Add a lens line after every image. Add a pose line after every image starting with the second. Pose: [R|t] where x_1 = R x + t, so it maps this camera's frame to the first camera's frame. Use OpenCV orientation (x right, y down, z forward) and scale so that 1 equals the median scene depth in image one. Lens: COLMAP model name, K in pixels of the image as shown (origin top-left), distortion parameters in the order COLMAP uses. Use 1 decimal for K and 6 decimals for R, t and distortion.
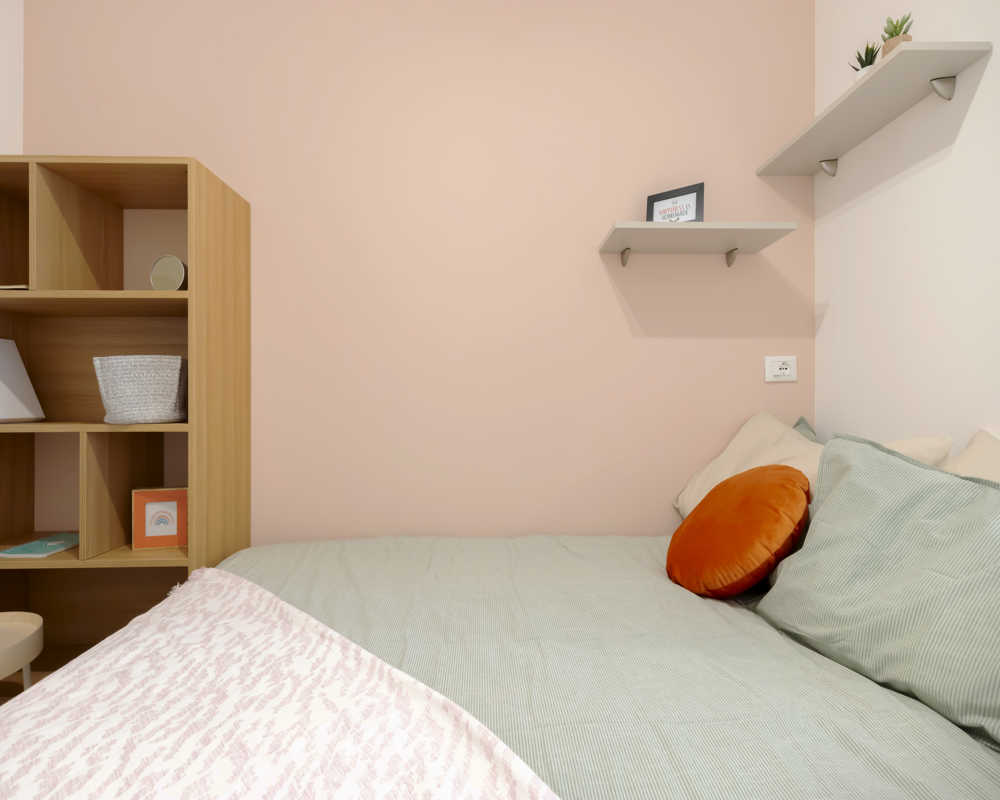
lens RADIAL K [[452.5, 0, 503.1], [0, 452.5, 399.6], [0, 0, 1]] dist [0.006314, -0.000069]
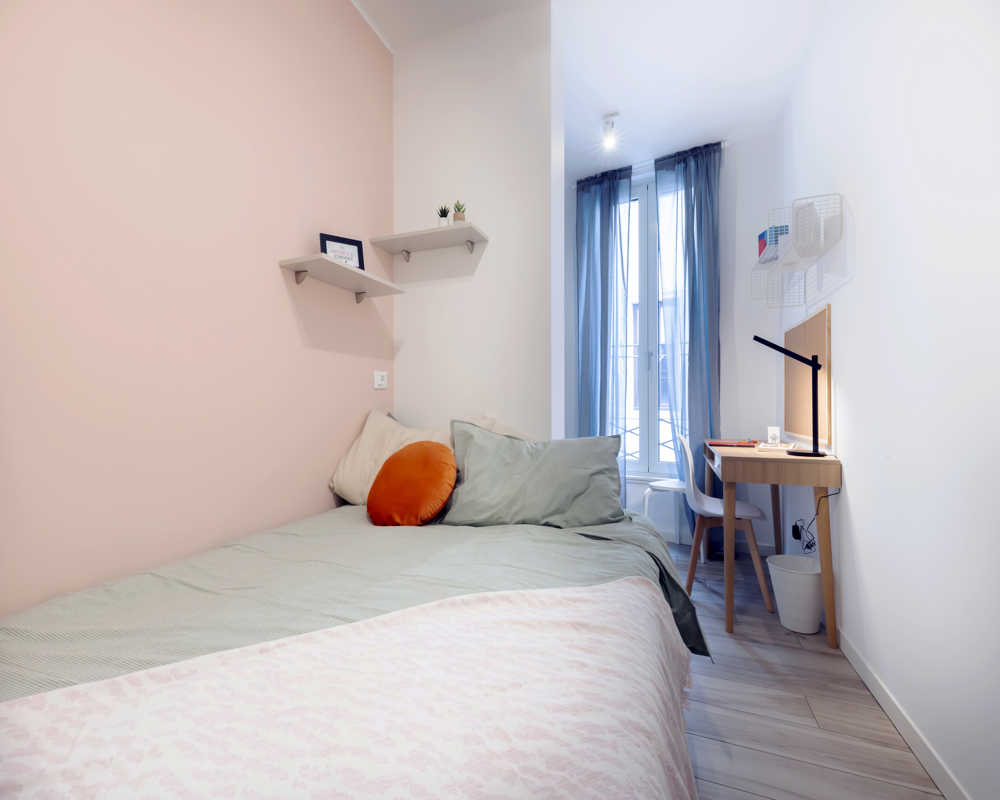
lens RADIAL K [[452.5, 0, 503.1], [0, 452.5, 399.6], [0, 0, 1]] dist [0.006314, -0.000069]
pose [[0.355437, 0.003231, 0.934695, -0.674170], [-0.004387, 0.999989, -0.001788, -0.003764], [-0.934690, -0.003465, 0.355447, 0.120091]]
